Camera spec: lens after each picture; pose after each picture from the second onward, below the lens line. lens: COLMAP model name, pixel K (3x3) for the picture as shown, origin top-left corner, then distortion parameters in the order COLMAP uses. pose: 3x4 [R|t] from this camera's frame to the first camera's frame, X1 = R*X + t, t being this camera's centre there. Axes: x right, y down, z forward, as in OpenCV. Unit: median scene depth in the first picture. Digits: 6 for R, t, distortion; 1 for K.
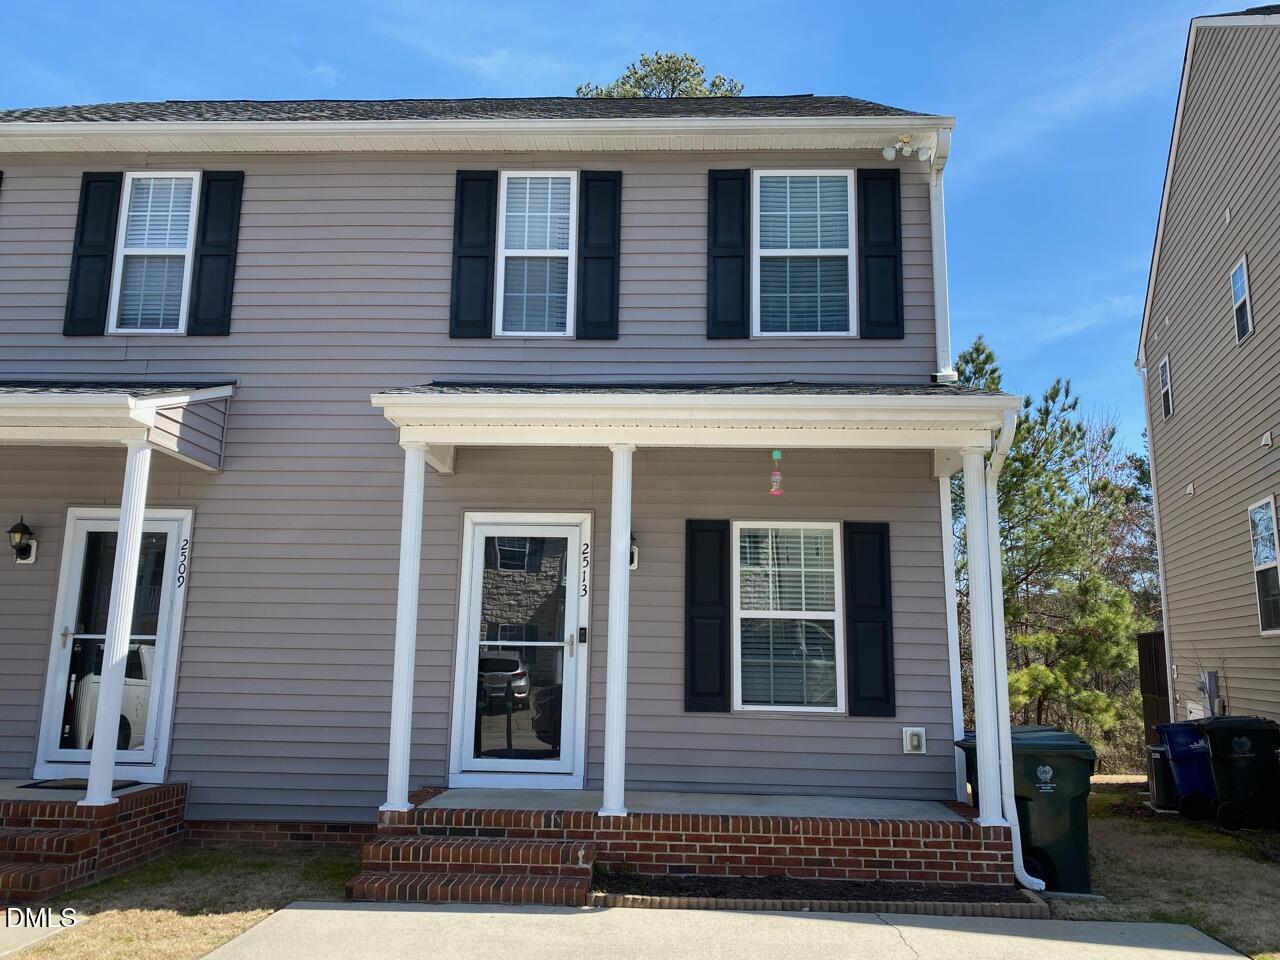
lens RADIAL K [[976.2, 0, 645.2], [0, 976.2, 465.8], [0, 0, 1]] dist [0.128326, -0.294856]
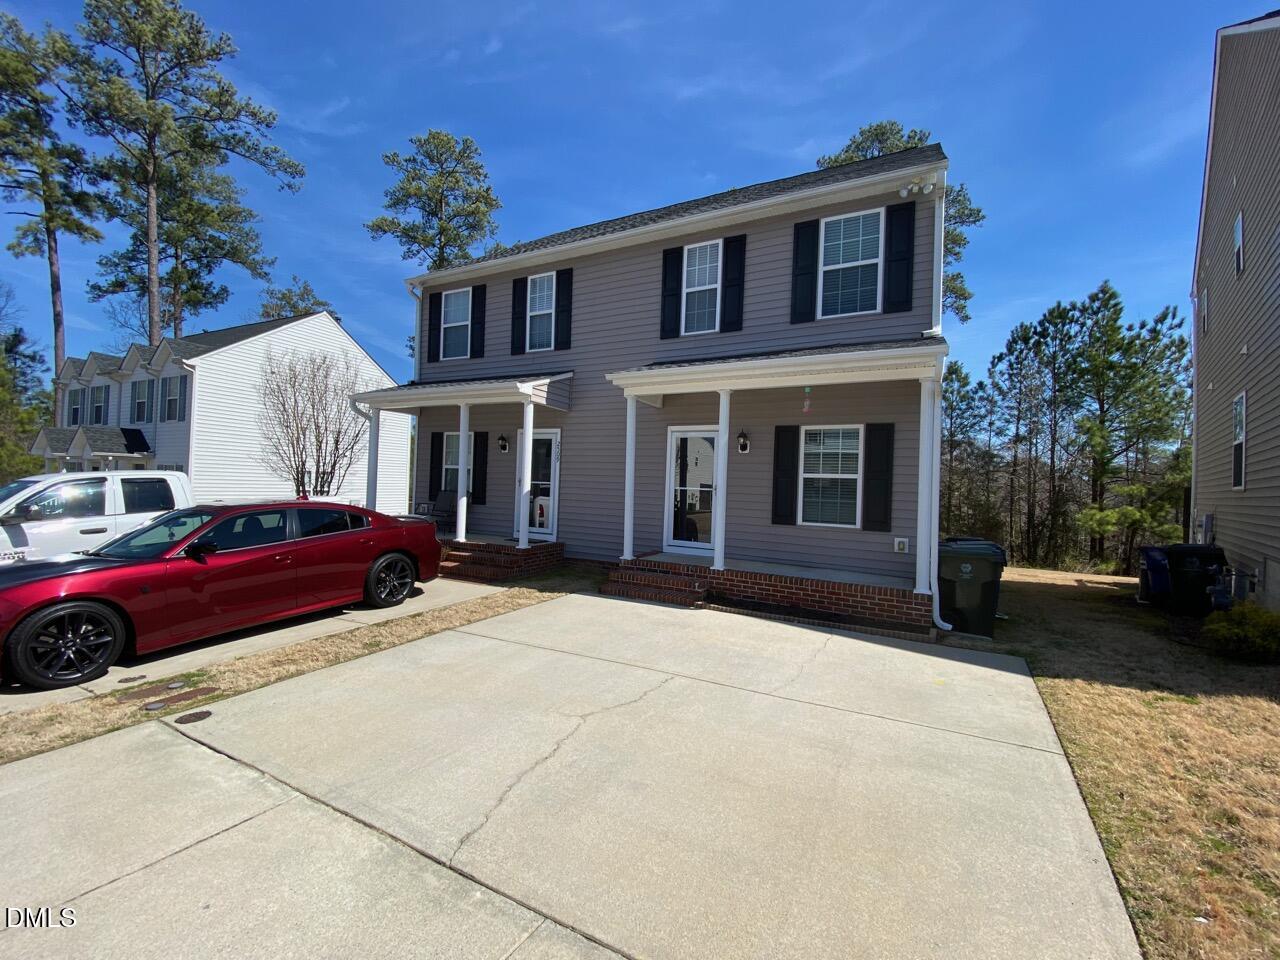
lens RADIAL K [[522.0, 0, 647.5], [0, 522.0, 481.2], [0, 0, 1]] dist [0.020599, -0.021860]
pose [[0.902275, 0.012593, -0.430978, 0.245187], [0.060760, 0.985885, 0.156011, -0.011272], [0.426859, -0.166951, 0.888774, -0.016654]]
